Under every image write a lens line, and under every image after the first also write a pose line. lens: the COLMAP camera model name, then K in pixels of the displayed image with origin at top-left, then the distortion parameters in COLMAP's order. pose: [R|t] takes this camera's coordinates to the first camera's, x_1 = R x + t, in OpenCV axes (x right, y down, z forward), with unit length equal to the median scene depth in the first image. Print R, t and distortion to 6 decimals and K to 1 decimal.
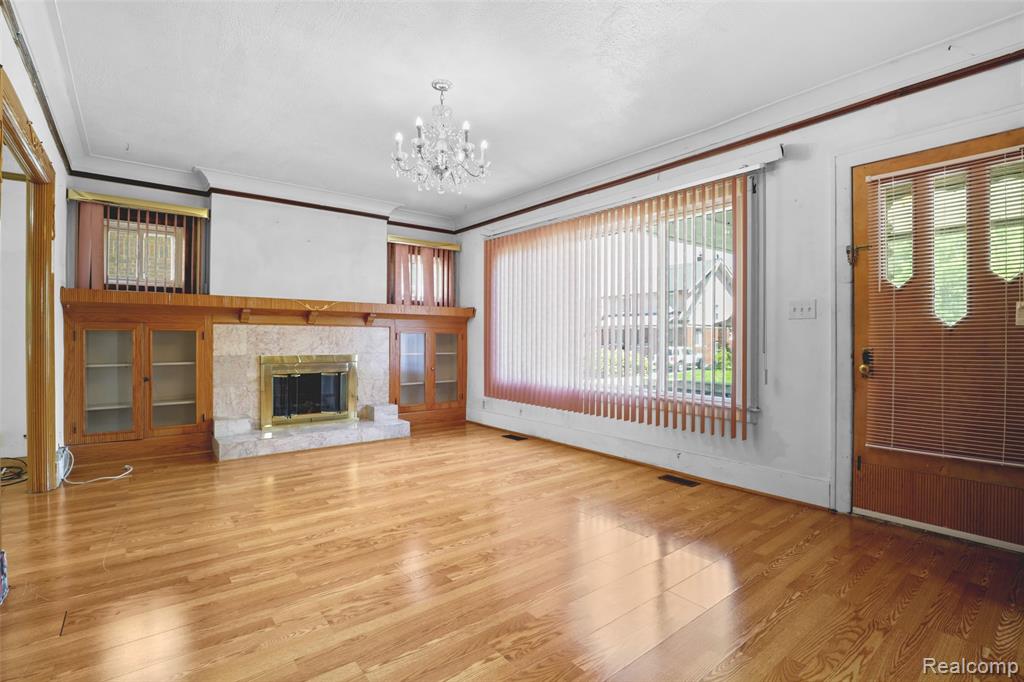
lens RADIAL K [[481.0, 0, 517.1], [0, 481.0, 339.1], [0, 0, 1]] dist [-0.032760, 0.001317]
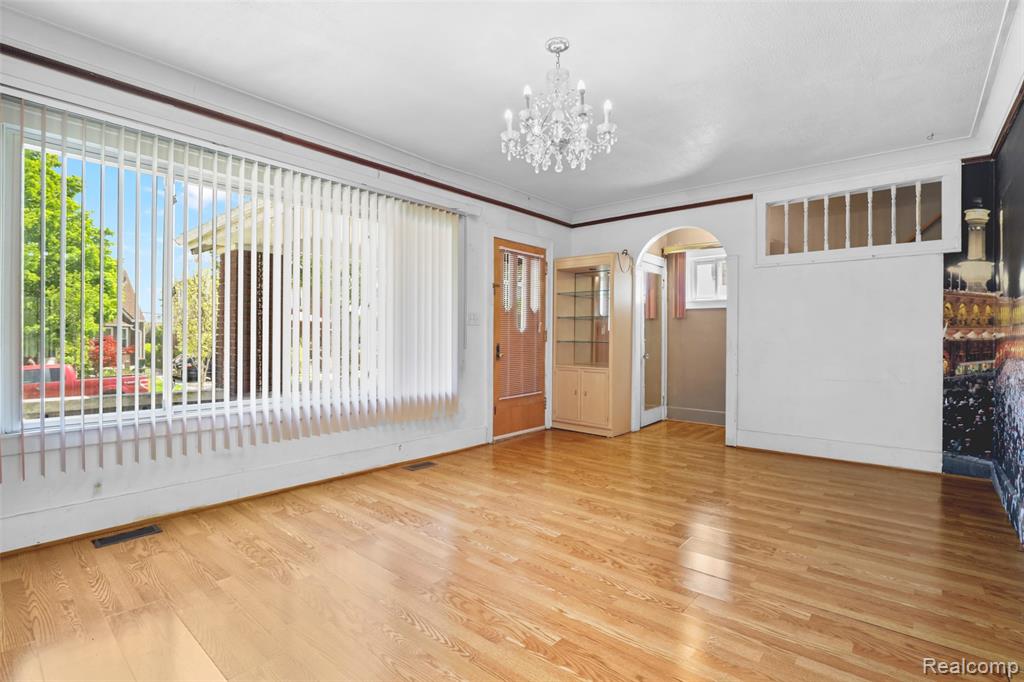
lens RADIAL K [[481.0, 0, 510.0], [0, 481.0, 338.7], [0, 0, 1]] dist [-0.032760, 0.001317]
pose [[-0.179810, -0.006358, 0.983681, -0.705170], [-0.003332, 0.999977, 0.005855, -0.006862], [-0.983696, -0.002225, -0.179827, 0.882517]]
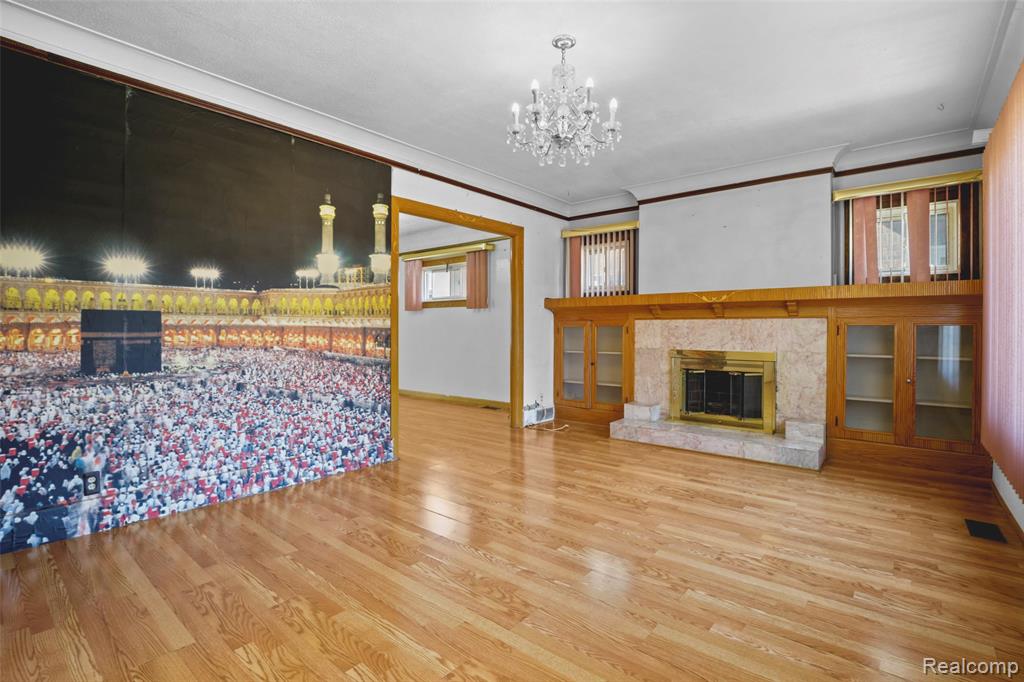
lens RADIAL K [[481.0, 0, 510.5], [0, 481.0, 330.8], [0, 0, 1]] dist [-0.032760, 0.001317]
pose [[0.189256, -0.001449, -0.981927, 0.482527], [-0.004120, 0.999989, -0.002270, -0.002063], [0.981919, 0.004476, 0.189248, 0.529046]]
